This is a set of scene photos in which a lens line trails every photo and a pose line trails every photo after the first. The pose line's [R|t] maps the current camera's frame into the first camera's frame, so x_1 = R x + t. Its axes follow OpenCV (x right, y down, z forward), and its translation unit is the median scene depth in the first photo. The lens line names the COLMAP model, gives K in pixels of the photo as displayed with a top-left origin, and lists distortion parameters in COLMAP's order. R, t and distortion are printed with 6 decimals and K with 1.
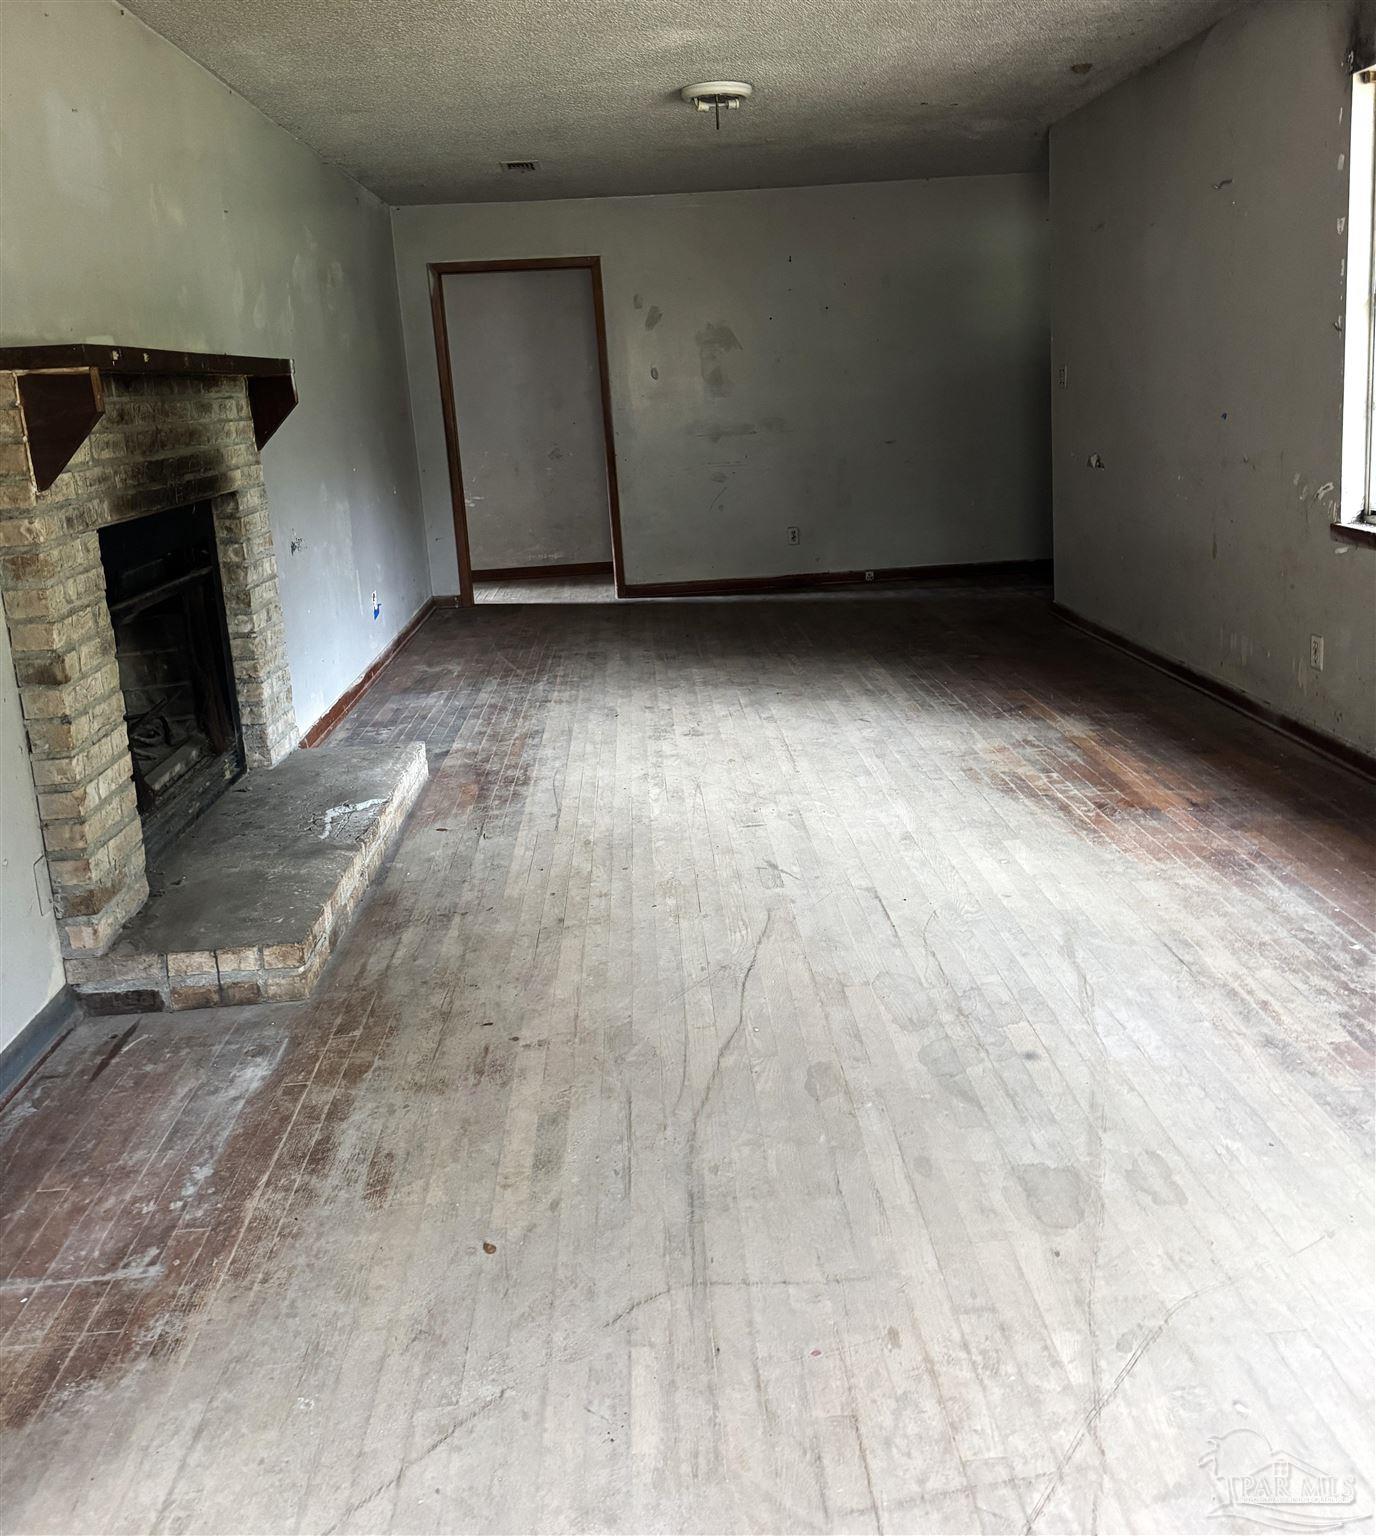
lens RADIAL K [[1307.0, 0, 684.7], [0, 1307.0, 692.3], [0, 0, 1]] dist [0.108726, -0.233186]
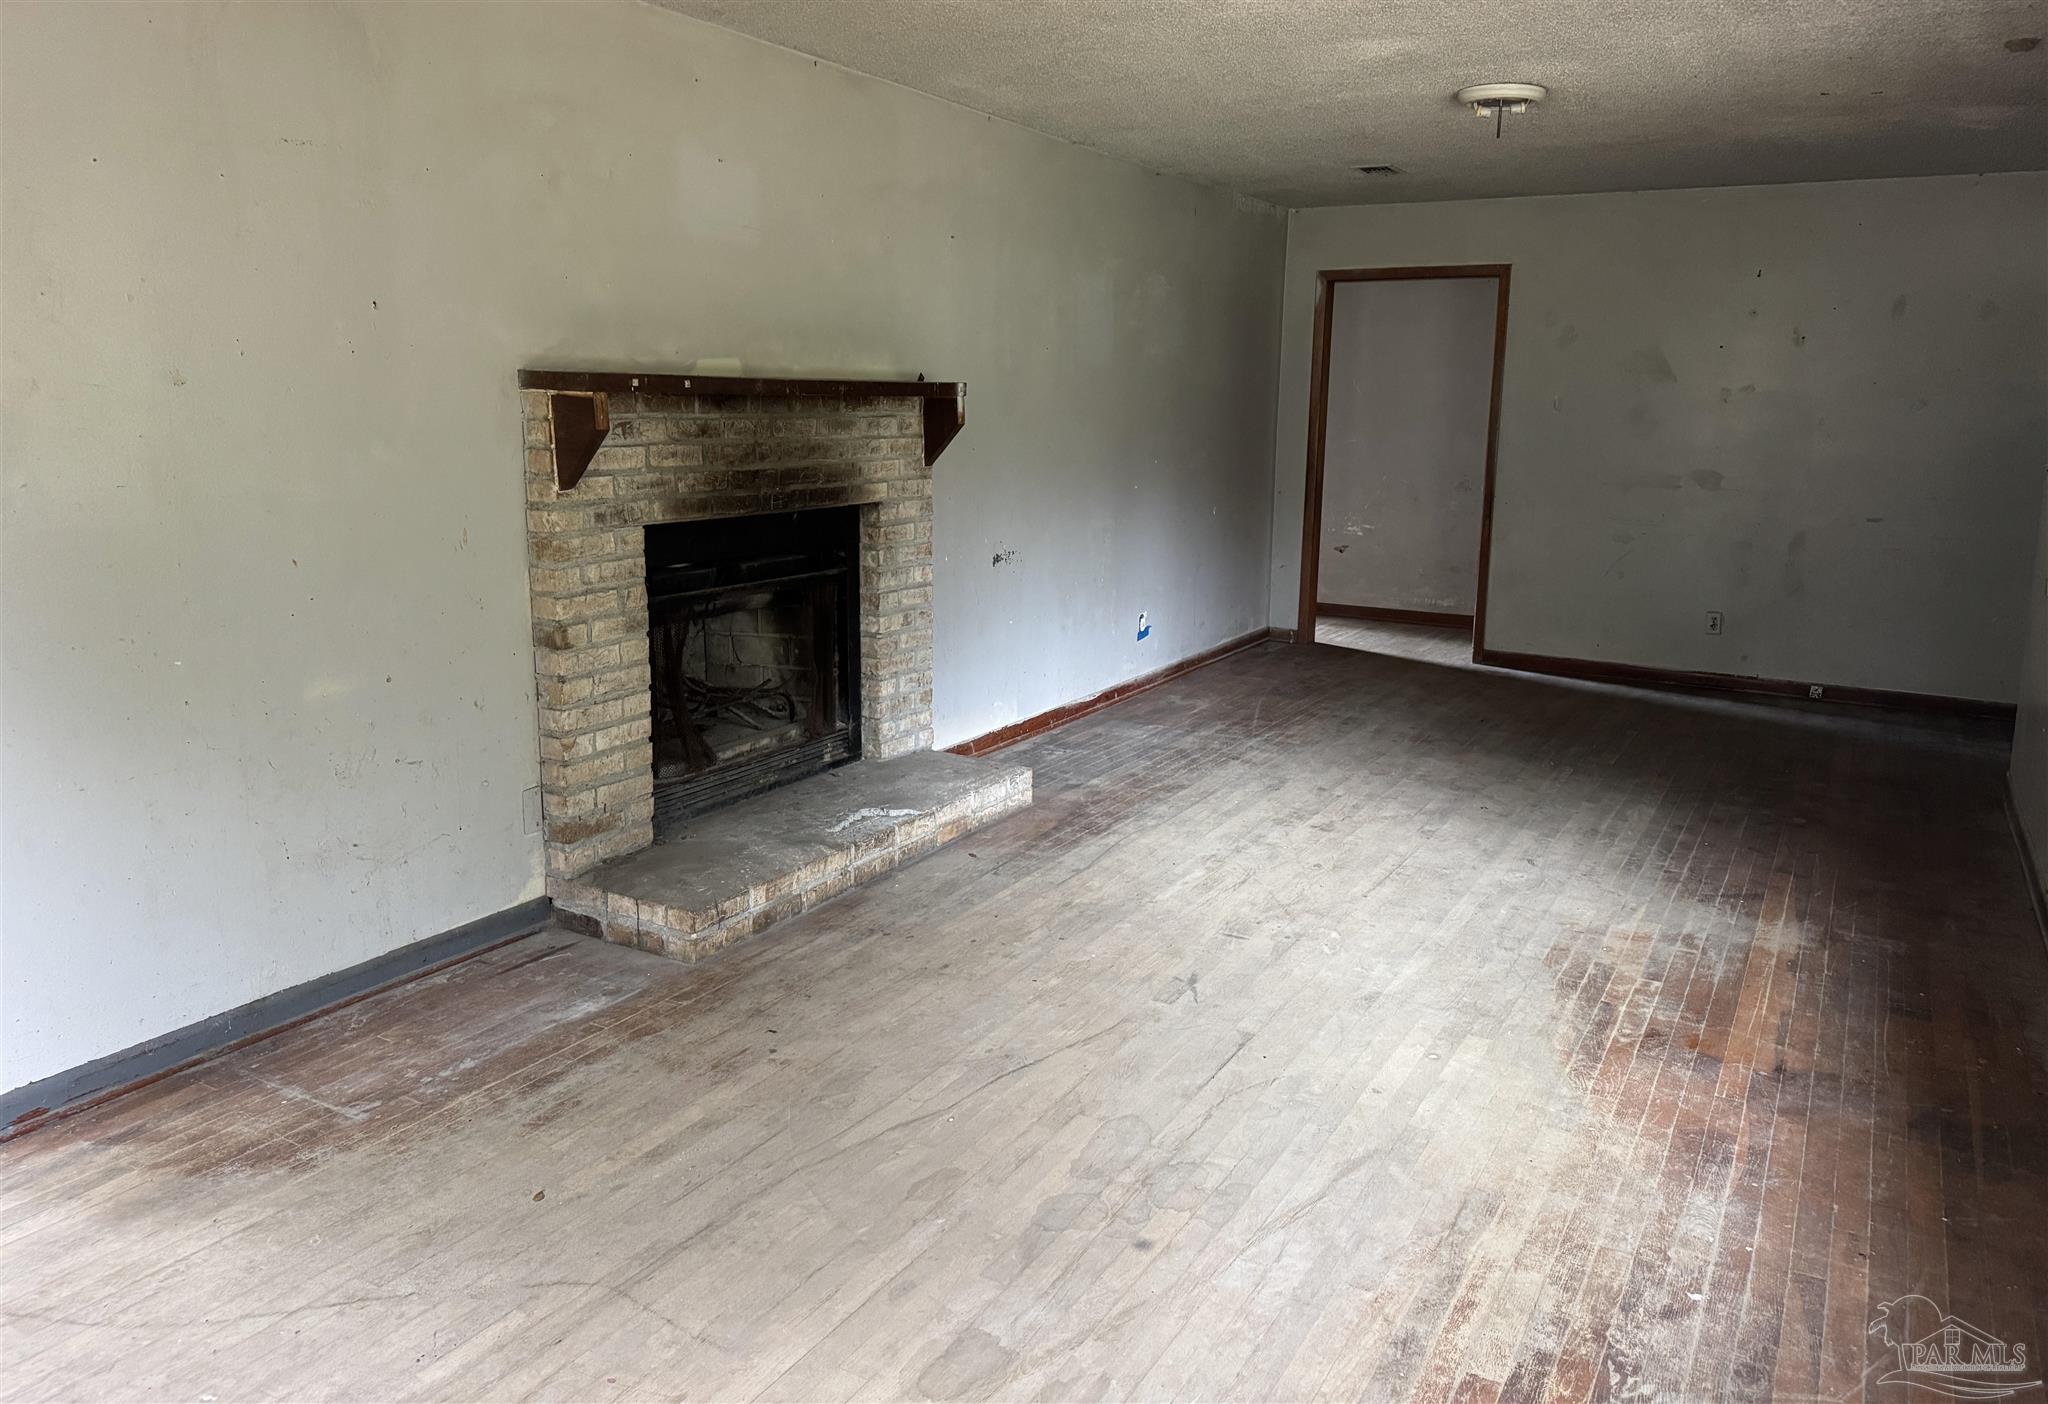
lens RADIAL K [[1463.1, 0, 1024.0], [0, 1463.1, 702.0], [0, 0, 1]] dist [0.148849, -0.344421]
pose [[0.825123, 0.188514, -0.532574, 0.534697], [-0.190667, 0.980298, 0.051592, -0.096519], [0.531807, 0.058974, 0.844810, 0.075807]]
